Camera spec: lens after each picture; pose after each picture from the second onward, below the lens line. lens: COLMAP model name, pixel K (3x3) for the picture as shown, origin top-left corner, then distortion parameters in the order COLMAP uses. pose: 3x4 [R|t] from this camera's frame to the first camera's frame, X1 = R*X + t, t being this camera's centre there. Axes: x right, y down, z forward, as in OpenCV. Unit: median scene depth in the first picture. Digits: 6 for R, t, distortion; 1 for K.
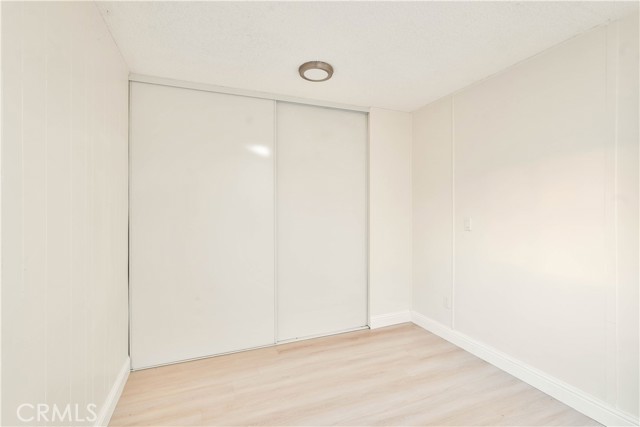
lens RADIAL K [[283.9, 0, 317.3], [0, 283.9, 213.6], [0, 0, 1]] dist [-0.004772, 0.000591]
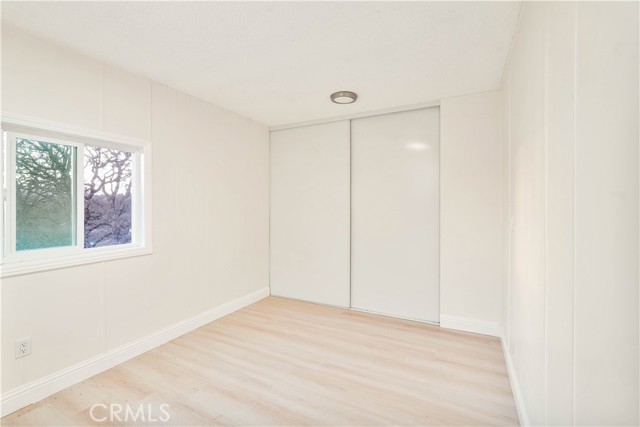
lens RADIAL K [[283.9, 0, 317.3], [0, 283.9, 213.6], [0, 0, 1]] dist [-0.004772, 0.000591]
pose [[0.658320, 0.030060, -0.752138, 0.695932], [-0.003185, 0.999305, 0.037151, -0.022959], [0.752732, -0.022061, 0.657958, 0.040870]]
